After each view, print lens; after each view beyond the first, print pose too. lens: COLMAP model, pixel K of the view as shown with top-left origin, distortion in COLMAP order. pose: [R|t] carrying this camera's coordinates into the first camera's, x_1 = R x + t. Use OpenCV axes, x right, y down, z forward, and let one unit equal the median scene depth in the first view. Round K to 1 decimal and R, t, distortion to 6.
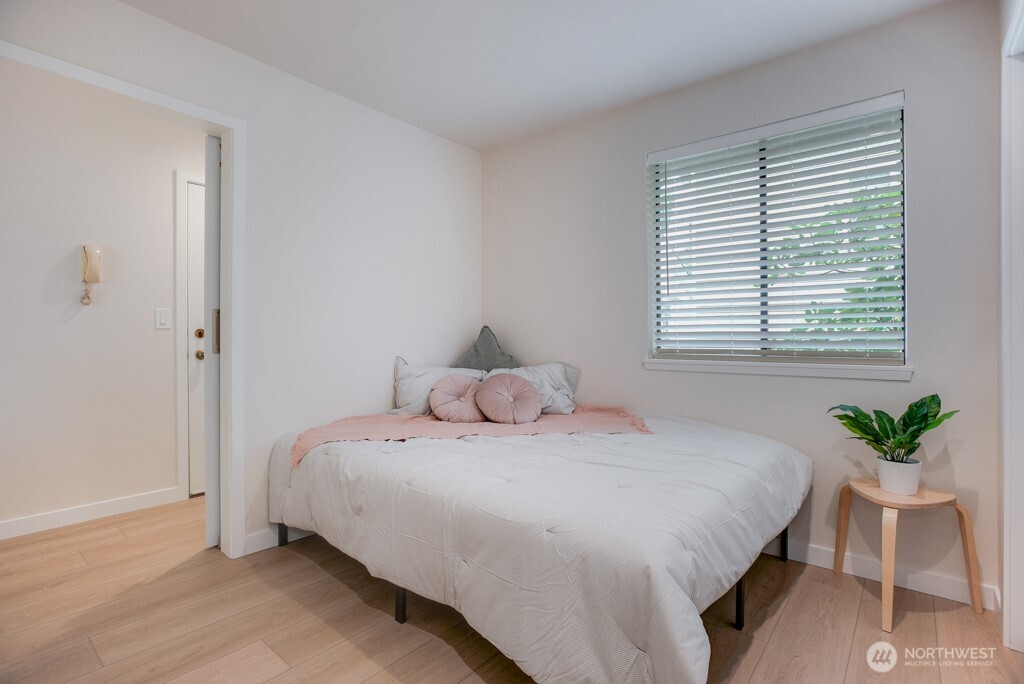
lens RADIAL K [[494.6, 0, 515.0], [0, 494.6, 343.5], [0, 0, 1]] dist [-0.054016, 0.020979]
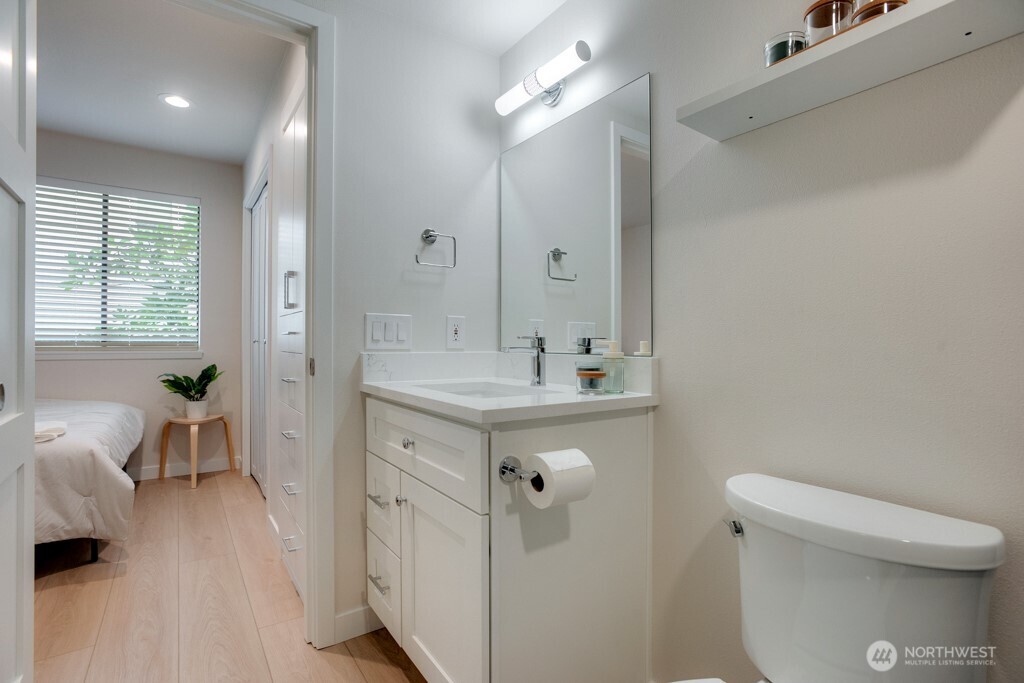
lens RADIAL K [[494.6, 0, 515.0], [0, 494.6, 343.0], [0, 0, 1]] dist [-0.054016, 0.020979]
pose [[0.269677, 0.003681, 0.962944, -0.666630], [-0.003582, 0.999990, -0.002819, 0.018797], [-0.962944, -0.002689, 0.269687, -0.680238]]
